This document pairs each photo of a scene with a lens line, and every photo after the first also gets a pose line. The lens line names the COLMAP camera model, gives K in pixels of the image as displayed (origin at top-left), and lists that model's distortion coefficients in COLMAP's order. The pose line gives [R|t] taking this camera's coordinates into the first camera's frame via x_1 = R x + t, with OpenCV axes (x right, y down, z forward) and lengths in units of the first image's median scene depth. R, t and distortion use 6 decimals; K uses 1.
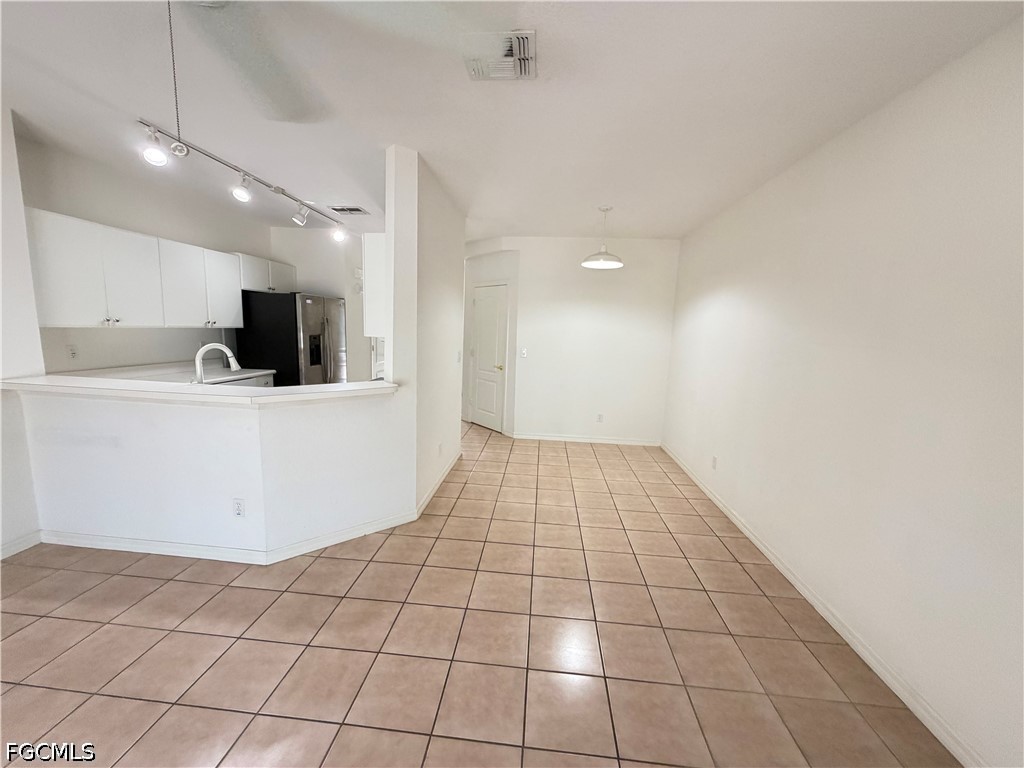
lens RADIAL K [[407.8, 0, 512.0], [0, 407.8, 384.0], [0, 0, 1]] dist [0.000558, 0.000042]
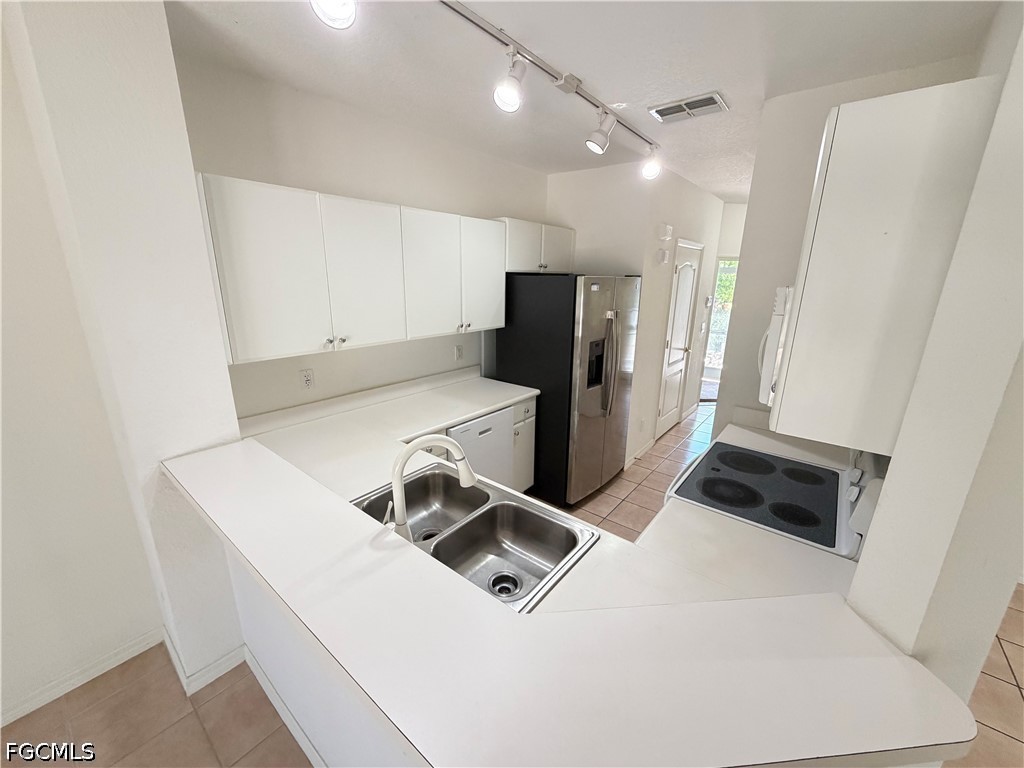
lens RADIAL K [[407.8, 0, 512.0], [0, 407.8, 384.0], [0, 0, 1]] dist [0.000558, 0.000042]
pose [[0.831280, 0.123645, -0.541927, -0.257599], [-0.063240, 0.989653, 0.128792, -0.134406], [0.552244, -0.072791, 0.830499, 0.420162]]
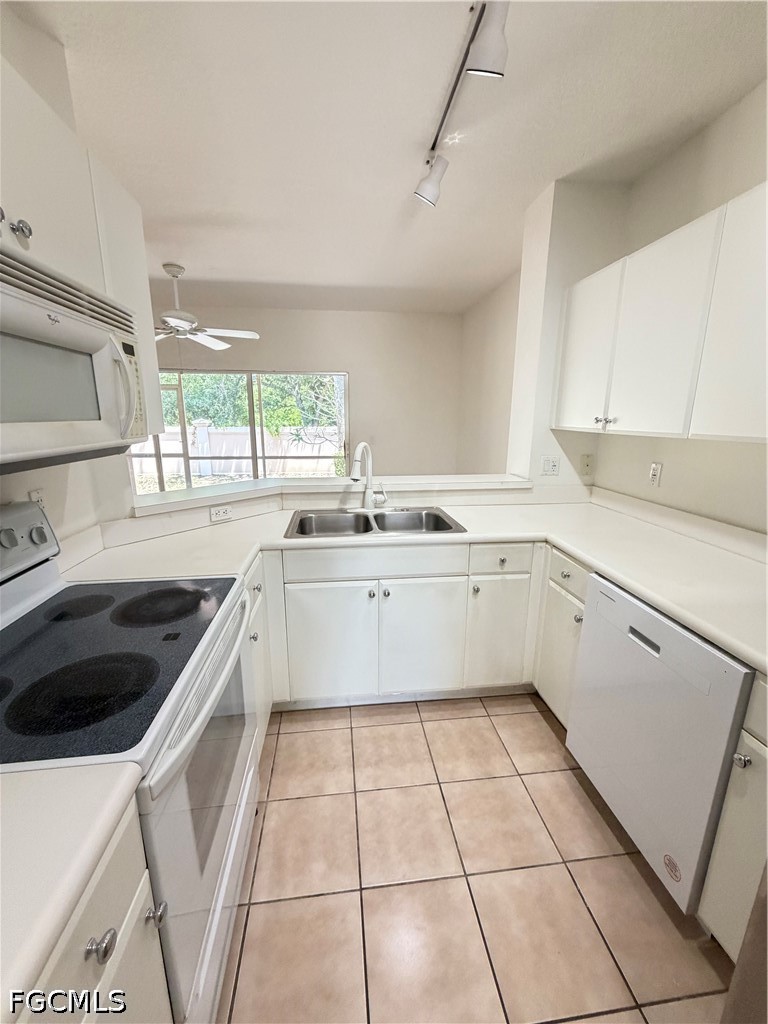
lens RADIAL K [[407.8, 0, 384.0], [0, 407.8, 512.0], [0, 0, 1]] dist [0.000558, 0.000042]
pose [[-0.977557, 0.009974, -0.210435, -0.372113], [-0.067336, 0.931688, 0.356965, -0.160048], [0.199620, 0.363123, -0.910106, 1.106994]]
